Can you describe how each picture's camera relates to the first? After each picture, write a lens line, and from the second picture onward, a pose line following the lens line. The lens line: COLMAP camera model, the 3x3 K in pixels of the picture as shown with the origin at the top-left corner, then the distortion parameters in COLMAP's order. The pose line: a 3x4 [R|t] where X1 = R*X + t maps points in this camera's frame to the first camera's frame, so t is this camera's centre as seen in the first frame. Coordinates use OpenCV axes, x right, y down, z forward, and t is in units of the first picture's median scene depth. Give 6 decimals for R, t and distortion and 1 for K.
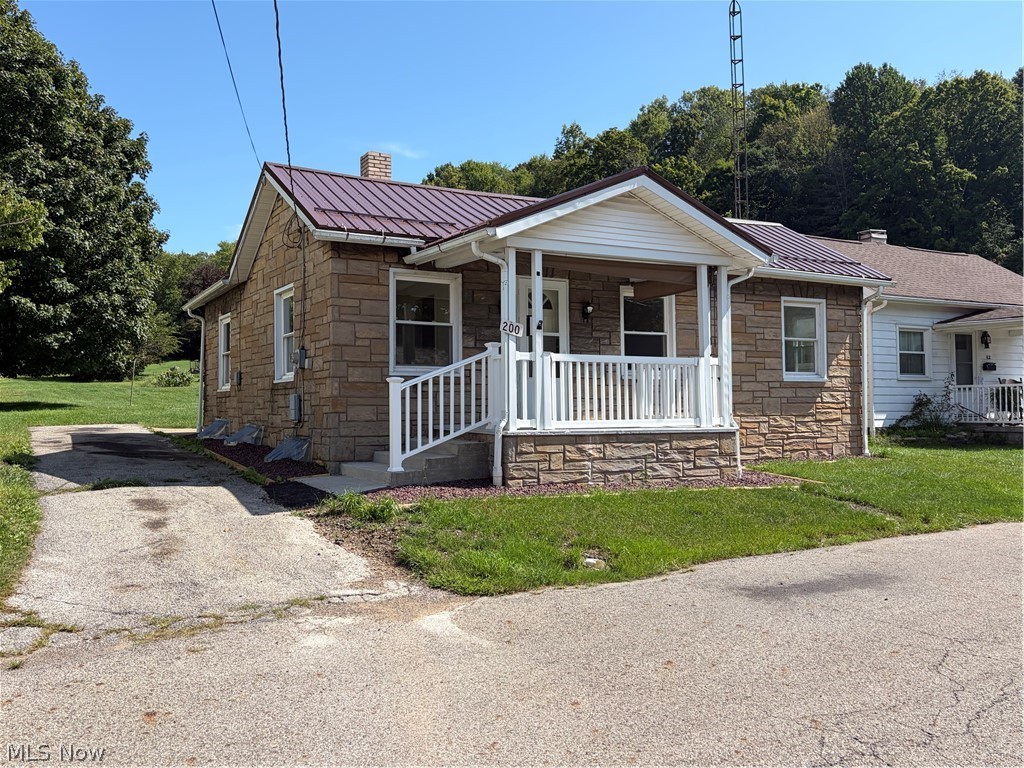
lens RADIAL K [[906.4, 0, 511.5], [0, 906.4, 389.5], [0, 0, 1]] dist [0.050090, -0.025058]
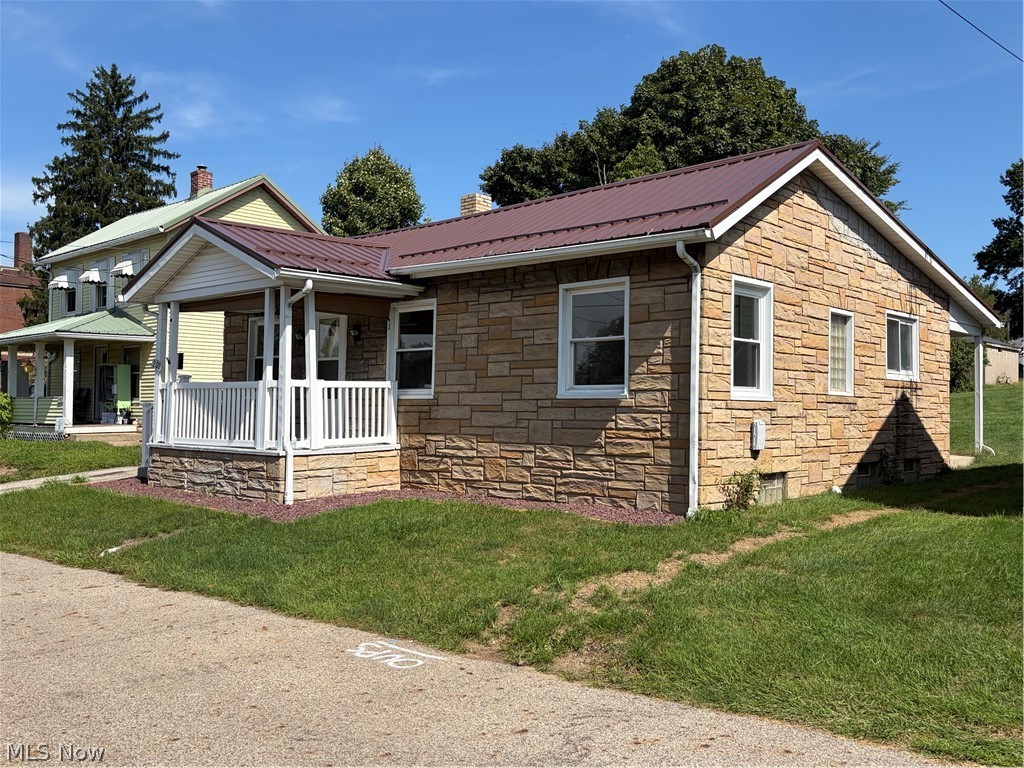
lens RADIAL K [[926.3, 0, 521.4], [0, 926.3, 384.3], [0, 0, 1]] dist [0.080871, -0.099579]
pose [[0.328509, -0.016976, -0.944348, 0.983827], [0.010828, 0.999840, -0.014207, -0.010145], [0.944439, -0.005558, 0.328640, 0.712605]]
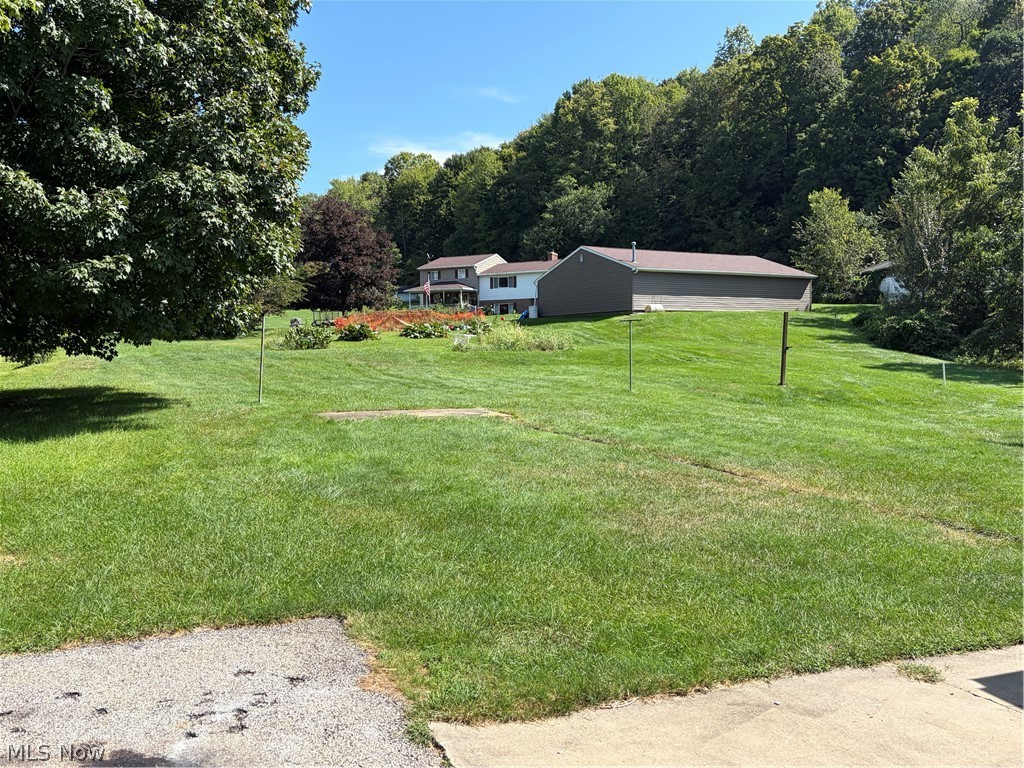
lens RADIAL K [[906.4, 0, 516.1], [0, 906.4, 375.1], [0, 0, 1]] dist [0.050090, -0.025058]
pose [[0.995051, 0.001400, -0.099351, -0.525966], [0.003029, 0.999009, 0.044413, -0.051145], [0.099314, -0.044494, 0.994061, 1.196684]]
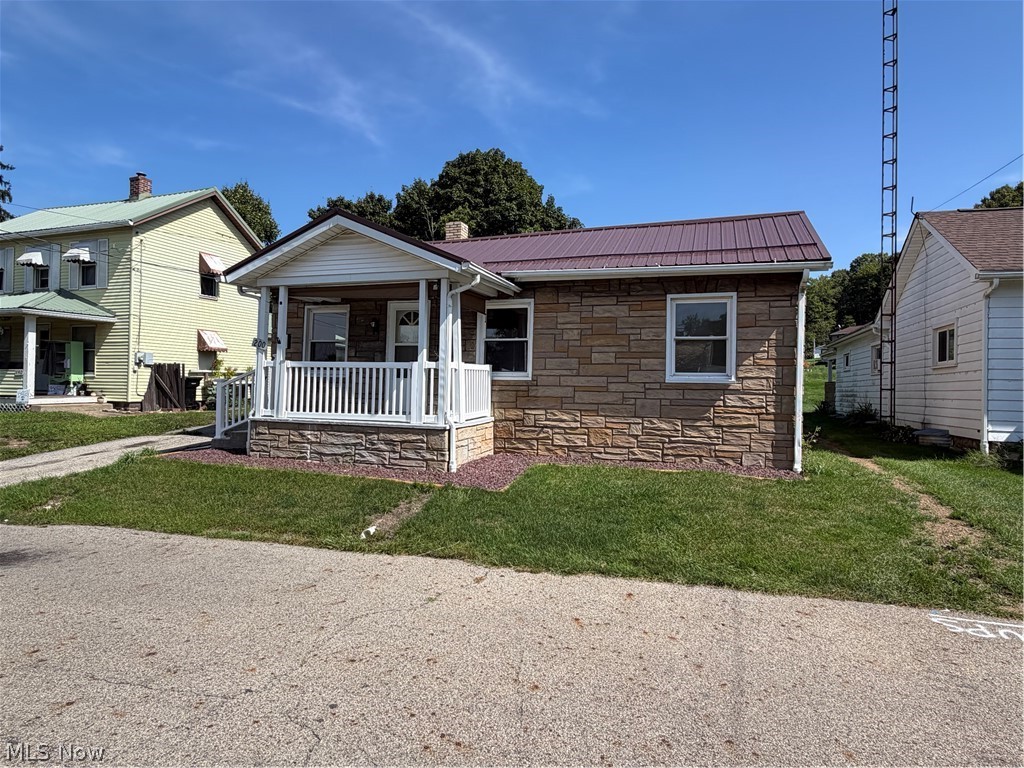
lens RADIAL K [[588.3, 0, 516.1], [0, 588.3, 382.3], [0, 0, 1]] dist [0.005926, -0.001854]
pose [[0.678915, 0.010995, -0.734135, 0.636810], [-0.008331, 0.999939, 0.007272, -0.012318], [0.734170, 0.001179, 0.678965, 0.454035]]
